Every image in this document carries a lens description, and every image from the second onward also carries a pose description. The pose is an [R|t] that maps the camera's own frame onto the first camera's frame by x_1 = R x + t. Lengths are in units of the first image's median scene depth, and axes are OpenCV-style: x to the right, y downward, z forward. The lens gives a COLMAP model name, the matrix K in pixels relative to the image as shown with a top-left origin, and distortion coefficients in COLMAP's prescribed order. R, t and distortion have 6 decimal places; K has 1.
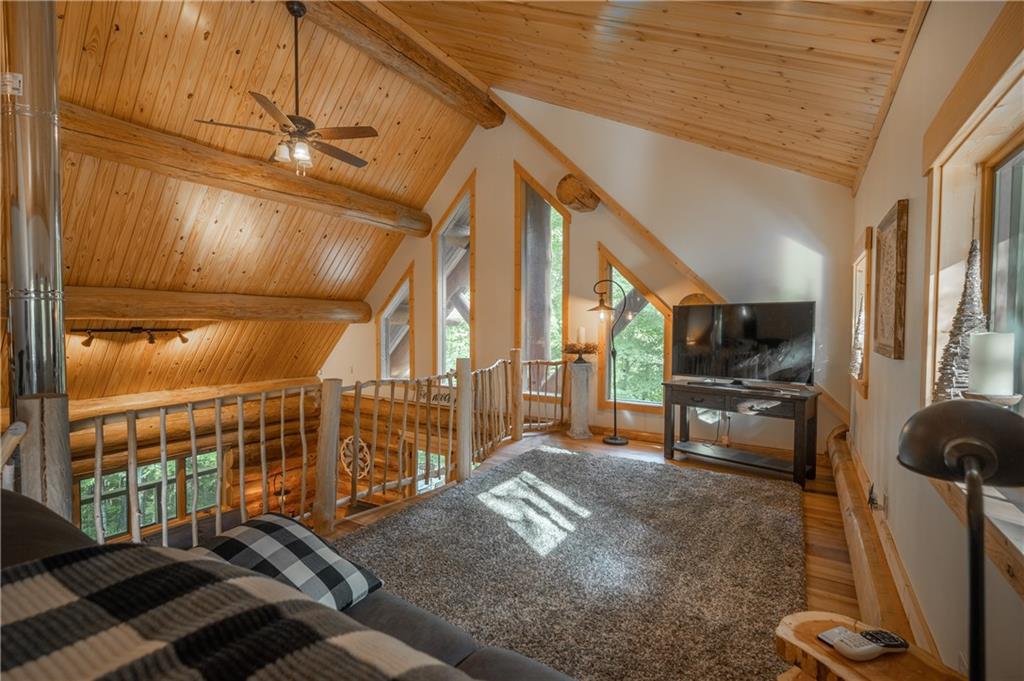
lens RADIAL K [[463.8, 0, 510.1], [0, 463.8, 340.9], [0, 0, 1]] dist [0.000046, 0.000405]
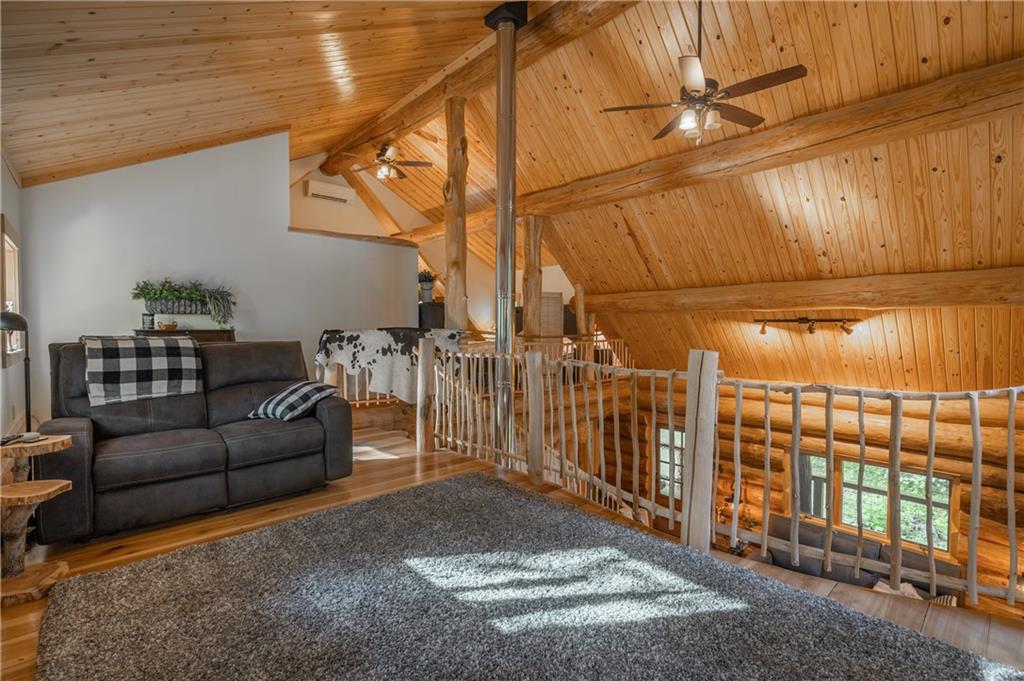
lens RADIAL K [[463.8, 0, 510.1], [0, 463.8, 340.9], [0, 0, 1]] dist [0.000046, 0.000405]
pose [[-0.258152, 0.024072, -0.965804, 0.388682], [-0.037534, 0.998685, 0.034924, 0.011019], [0.965375, 0.045266, -0.256909, 0.646775]]
